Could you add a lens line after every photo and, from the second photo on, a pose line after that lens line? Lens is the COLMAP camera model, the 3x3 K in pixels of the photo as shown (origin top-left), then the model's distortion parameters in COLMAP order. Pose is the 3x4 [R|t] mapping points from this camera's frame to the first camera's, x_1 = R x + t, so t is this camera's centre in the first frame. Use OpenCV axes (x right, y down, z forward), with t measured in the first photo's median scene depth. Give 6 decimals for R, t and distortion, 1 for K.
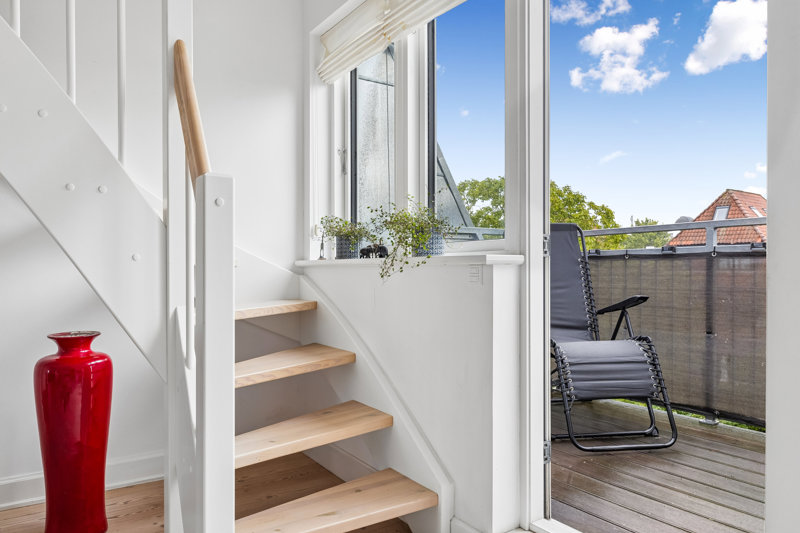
lens RADIAL K [[553.9, 0, 398.2], [0, 553.9, 270.1], [0, 0, 1]] dist [0.001703, 0.010268]
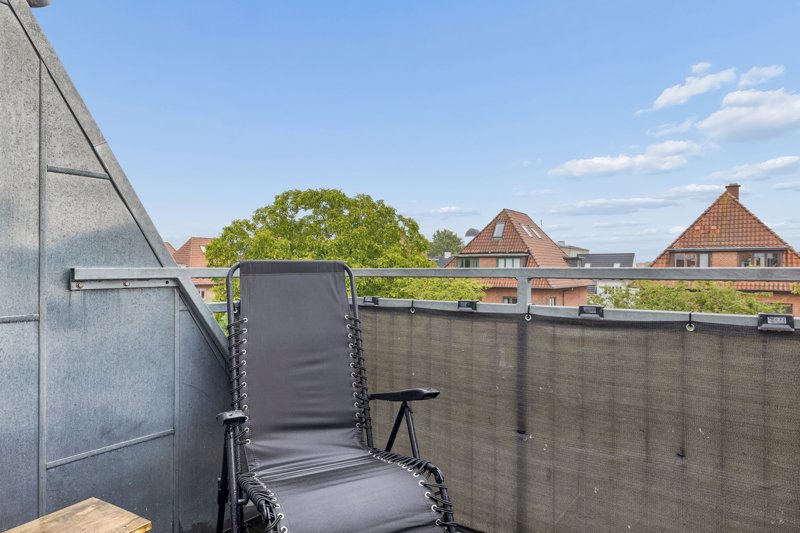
lens RADIAL K [[486.0, 0, 401.4], [0, 486.0, 267.0], [0, 0, 1]] dist [-0.001967, 0.000860]
pose [[0.945332, 0.003420, 0.326092, 0.198566], [-0.001511, 0.999980, -0.006110, -0.074985], [-0.326106, 0.005283, 0.945318, 0.423400]]
